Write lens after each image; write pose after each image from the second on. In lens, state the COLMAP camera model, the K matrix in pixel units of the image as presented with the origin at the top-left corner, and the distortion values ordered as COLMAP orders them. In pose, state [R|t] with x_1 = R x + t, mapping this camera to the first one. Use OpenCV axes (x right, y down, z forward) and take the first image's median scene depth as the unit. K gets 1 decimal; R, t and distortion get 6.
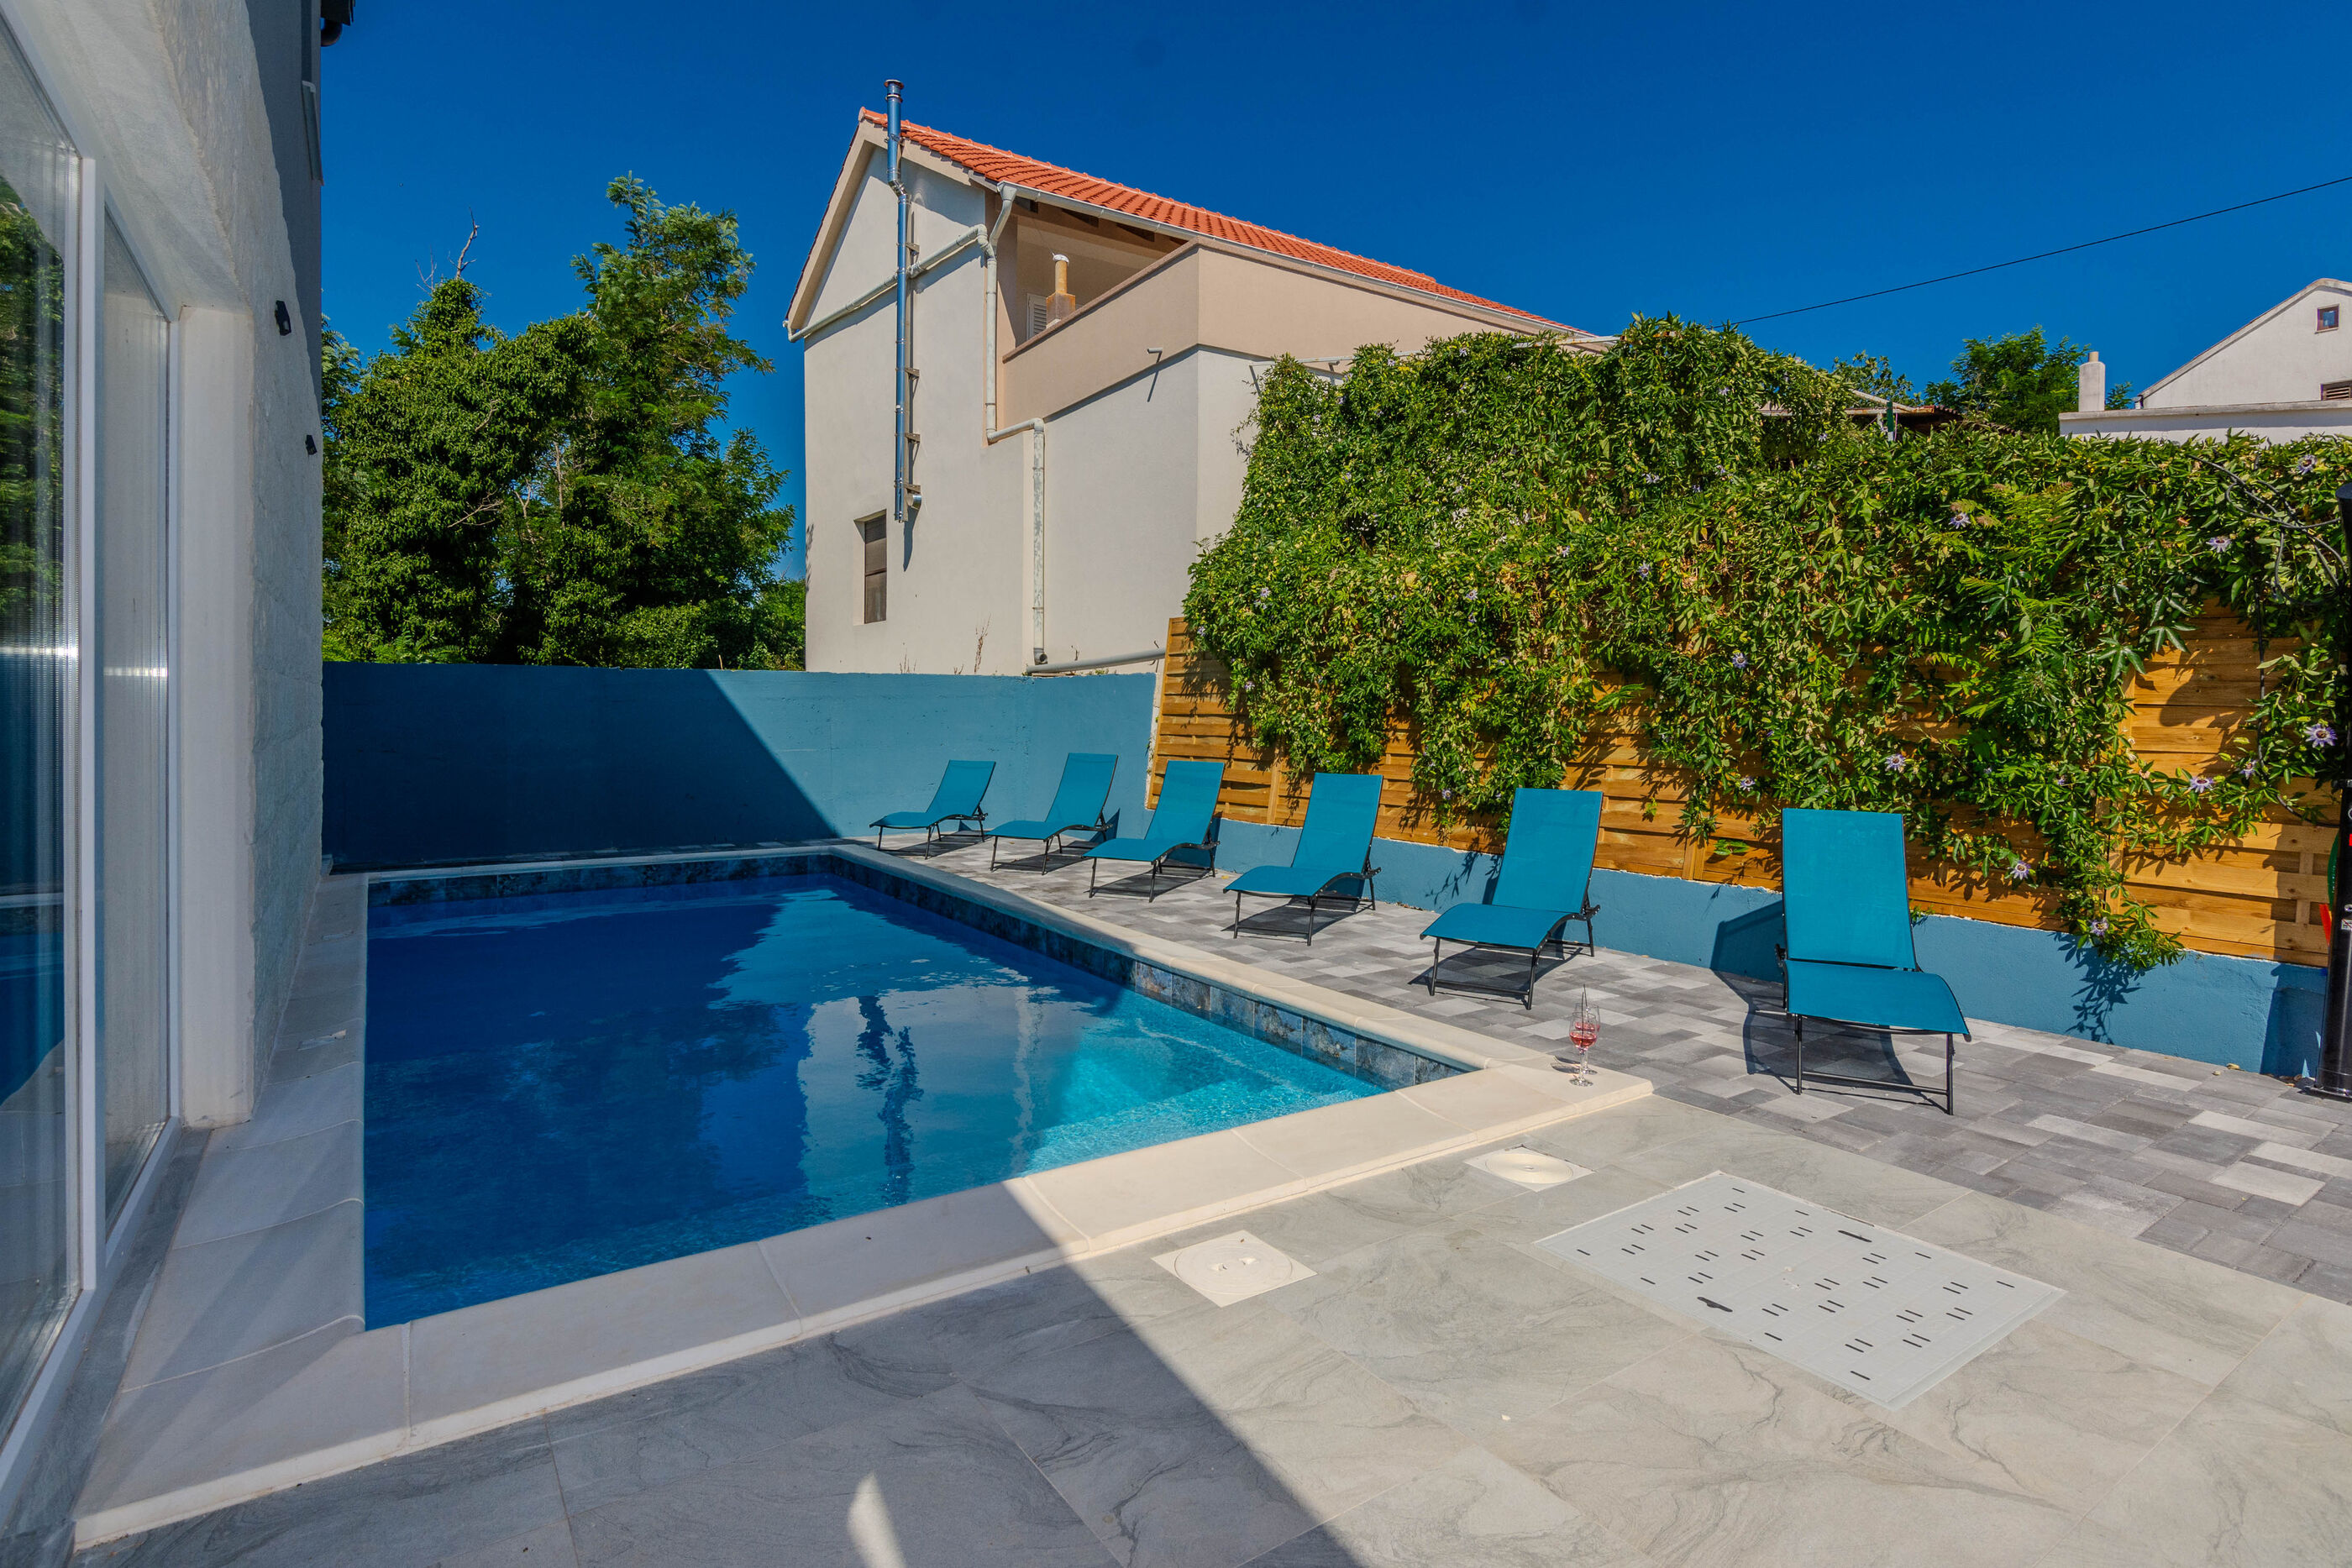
lens RADIAL K [[1151.8, 0, 1164.5], [0, 1151.8, 711.9], [0, 0, 1]] dist [0.000609, 0.000401]
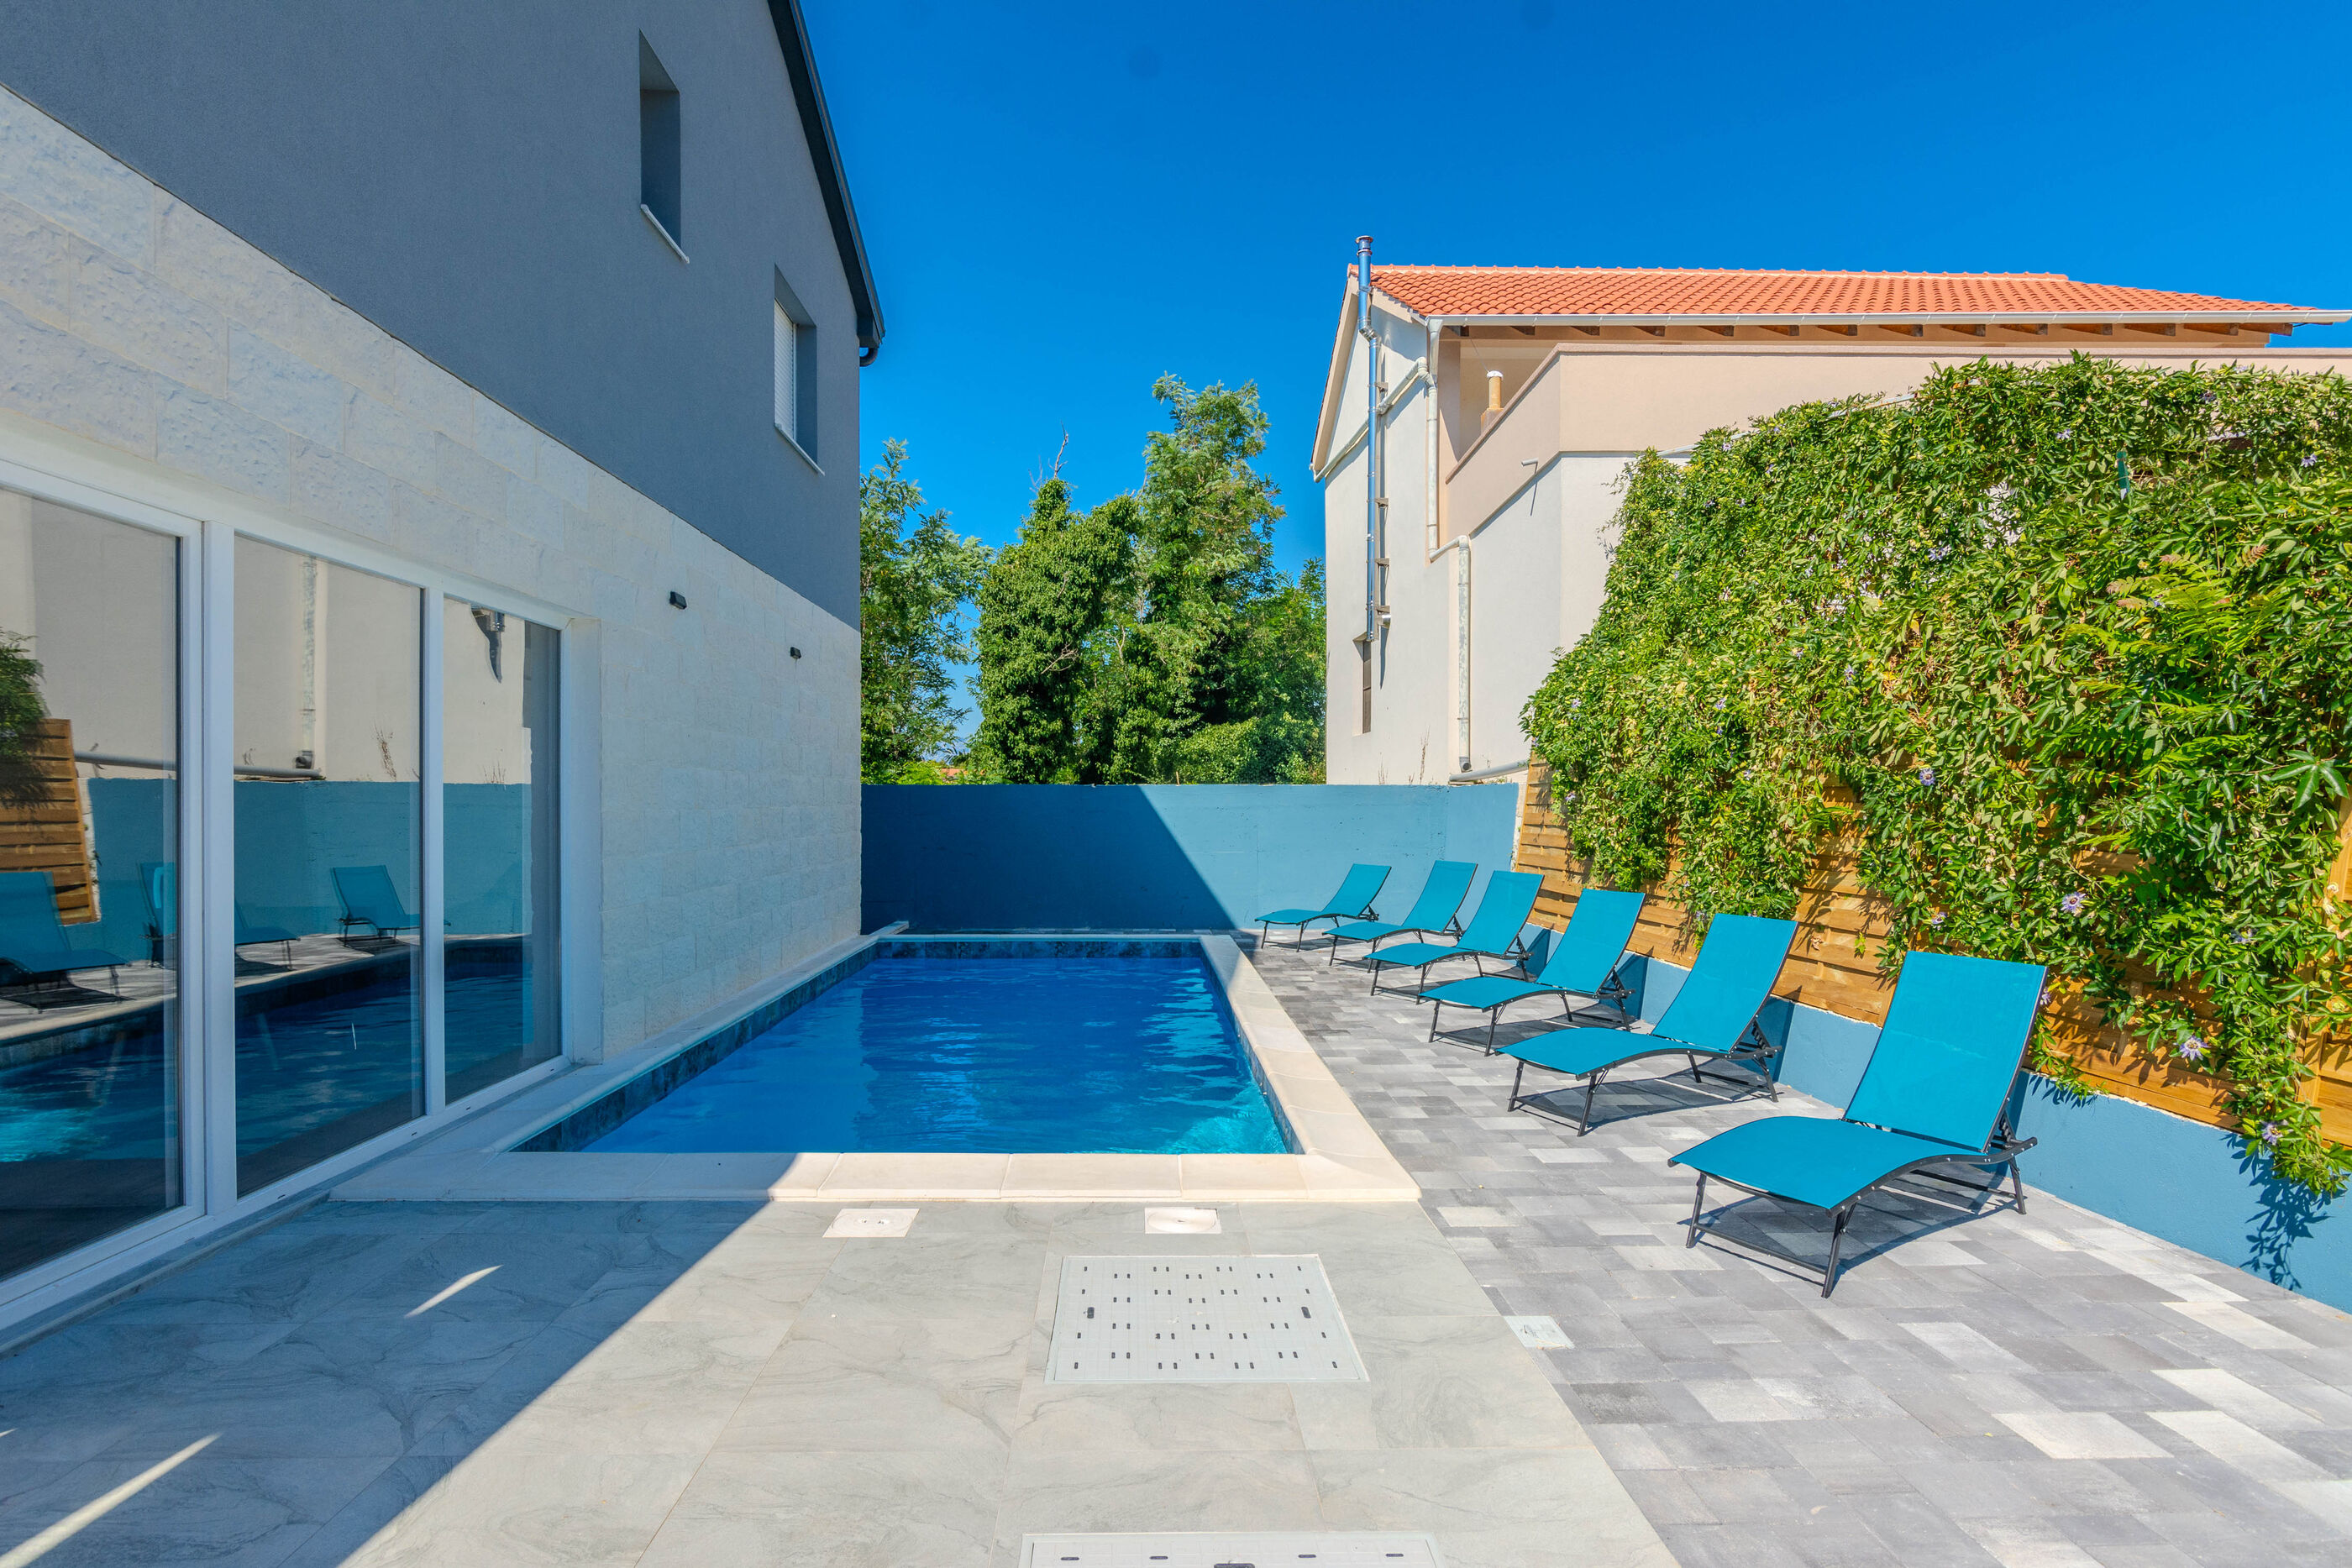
lens RADIAL K [[1142.8, 0, 1174.7], [0, 1142.8, 804.9], [0, 0, 1]] dist [-0.000430, 0.000147]
pose [[0.844816, -0.002736, -0.535050, 0.219451], [0.001739, 0.999996, -0.002367, -0.010370], [0.535055, 0.001070, 0.844817, -0.008145]]
